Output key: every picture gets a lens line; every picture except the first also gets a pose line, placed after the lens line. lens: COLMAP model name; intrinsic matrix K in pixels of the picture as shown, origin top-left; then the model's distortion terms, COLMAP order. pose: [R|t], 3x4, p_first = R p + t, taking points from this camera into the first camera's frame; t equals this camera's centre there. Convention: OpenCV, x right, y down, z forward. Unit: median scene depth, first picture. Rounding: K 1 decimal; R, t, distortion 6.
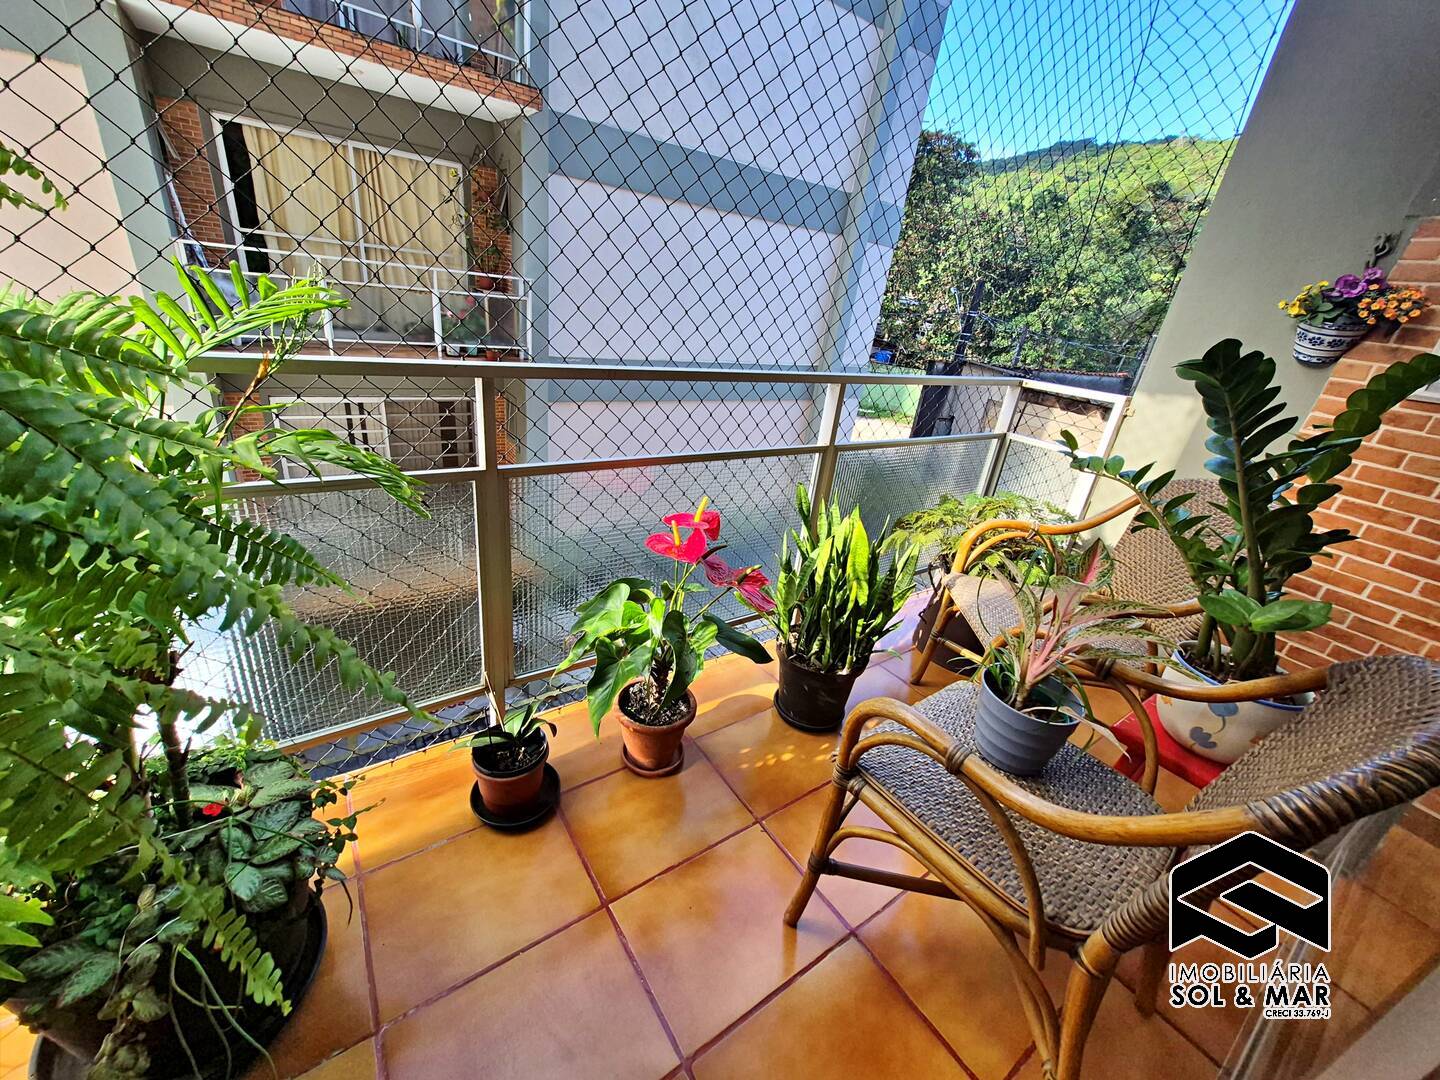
lens RADIAL K [[562.7, 0, 706.1], [0, 562.7, 534.7], [0, 0, 1]] dist [0.001797, 0.000853]
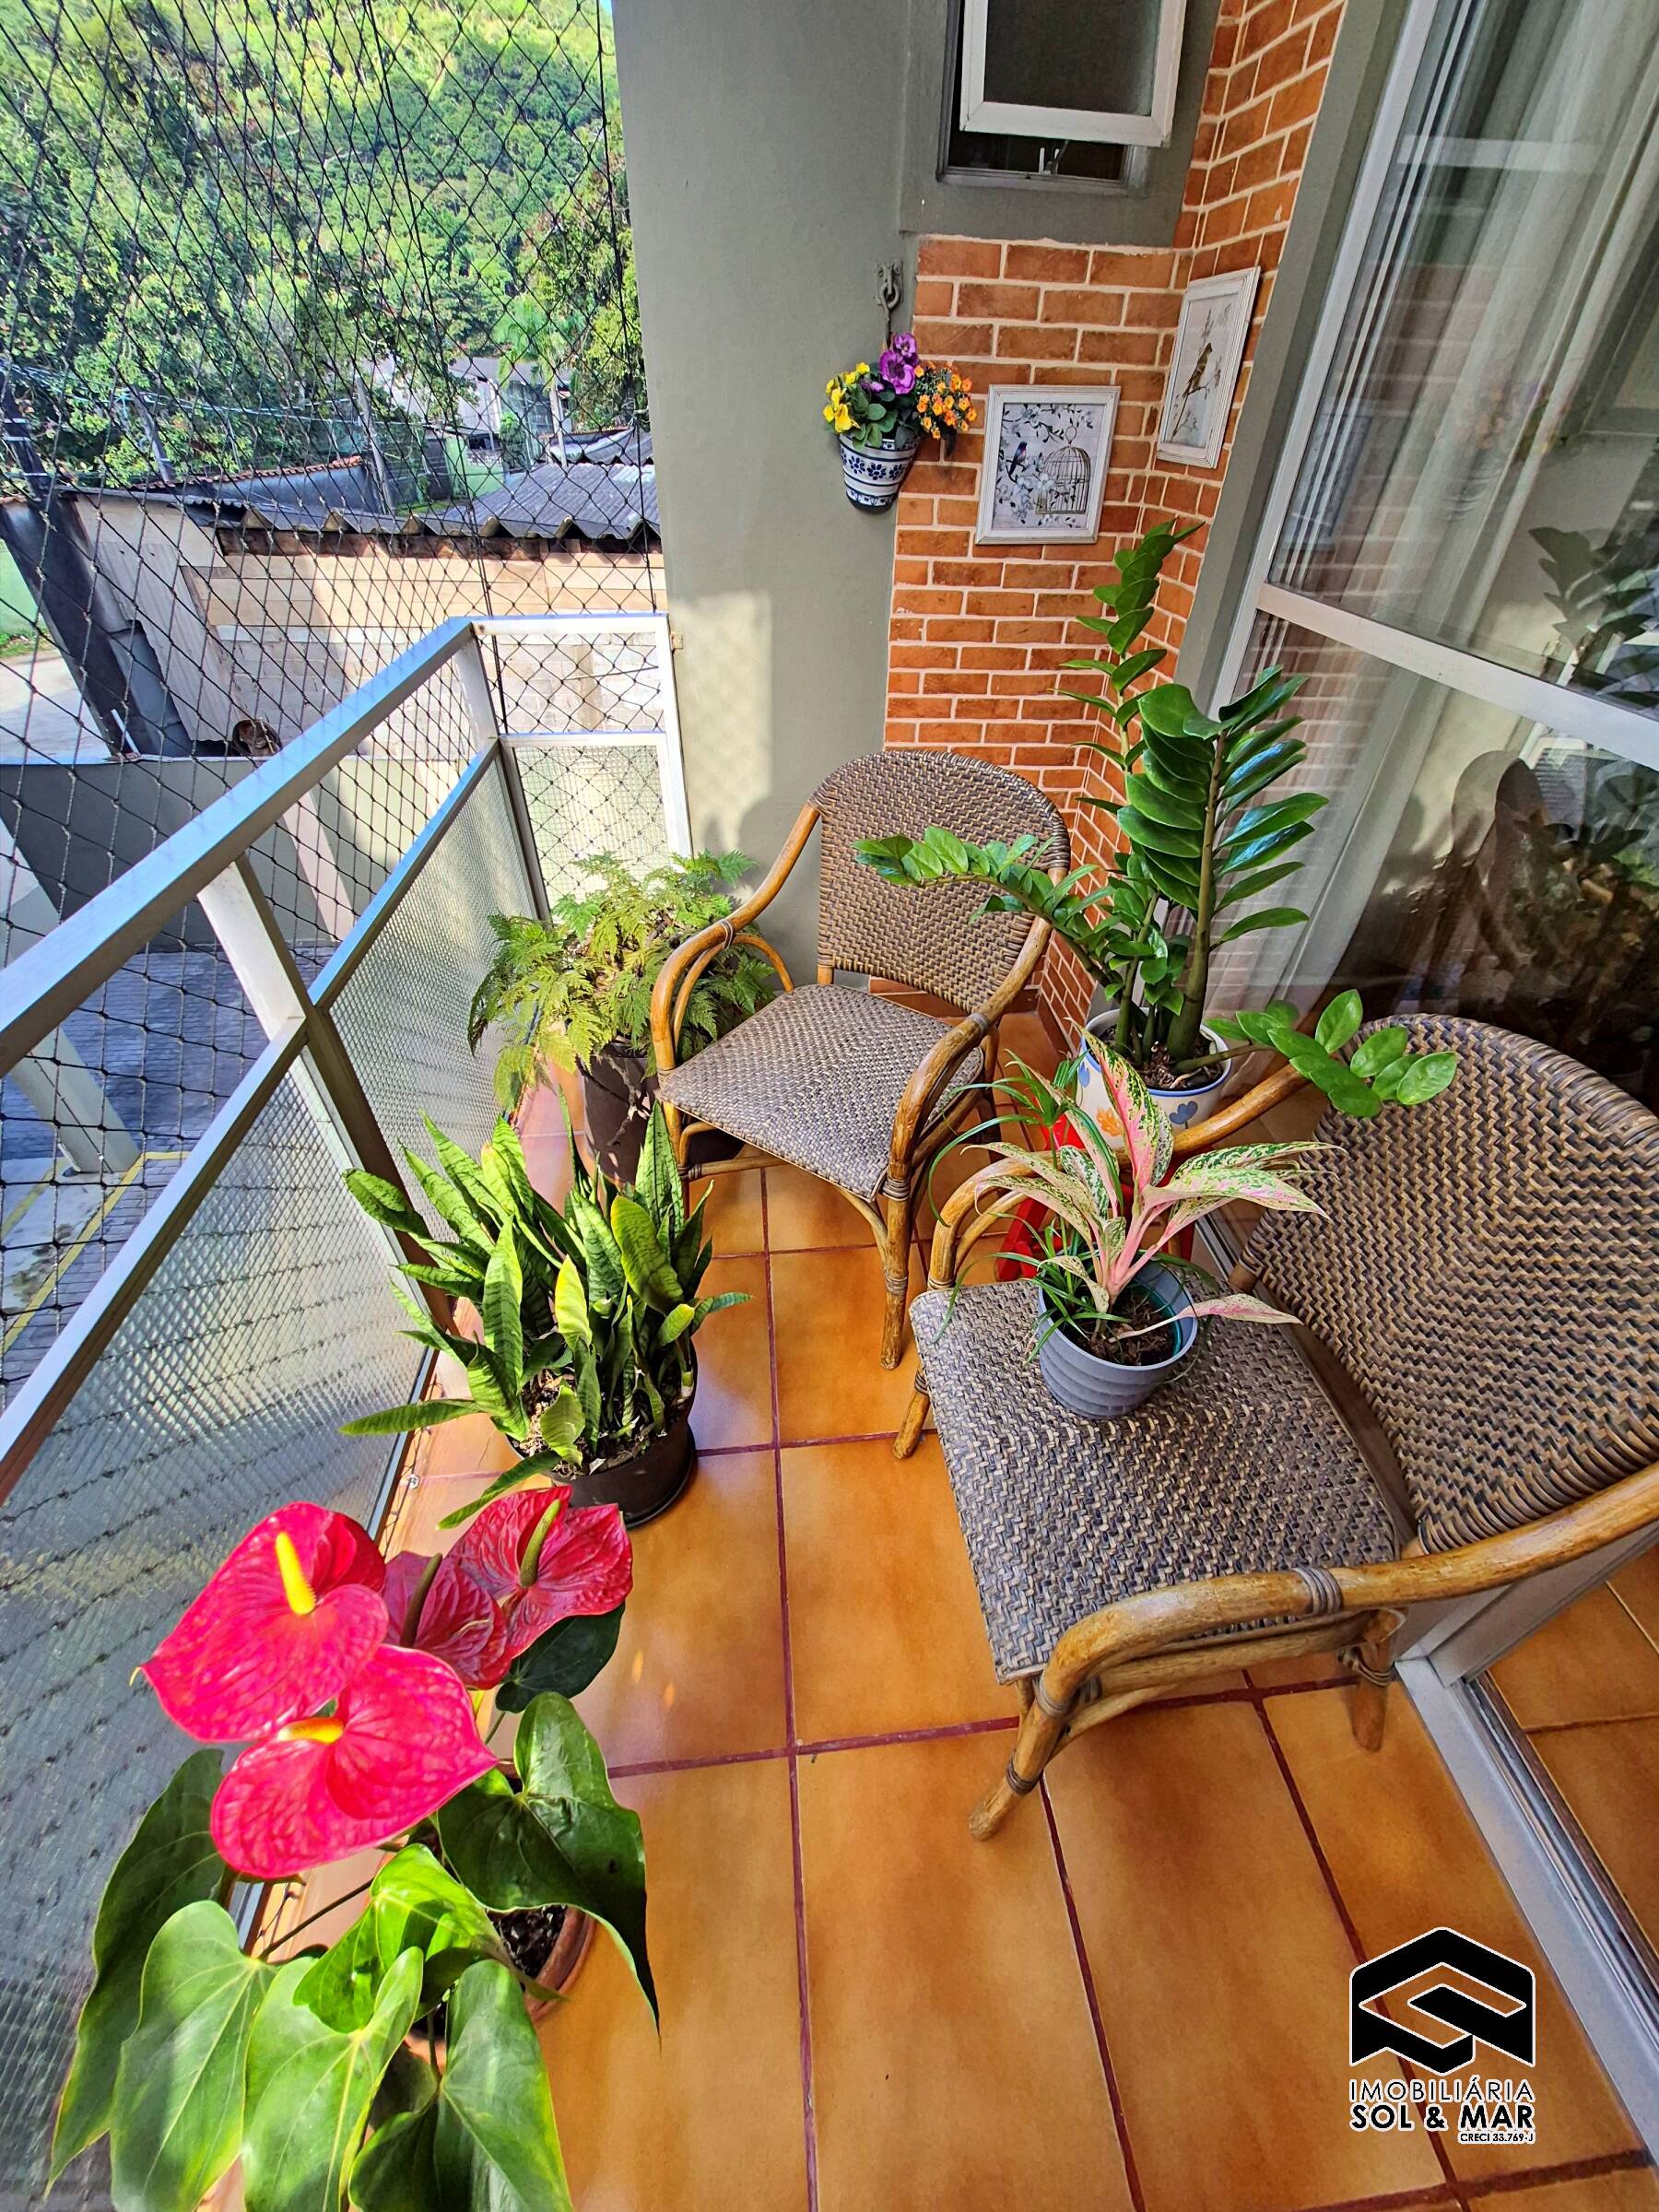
lens RADIAL K [[864.3, 0, 839.4], [0, 864.3, 1091.5], [0, 0, 1]] dist [0.001797, 0.000853]
pose [[0.472089, -0.630268, 0.616356, 0.006293], [0.383856, 0.776378, 0.499893, -0.304519], [-0.793591, 0.000598, 0.608451, 0.434911]]
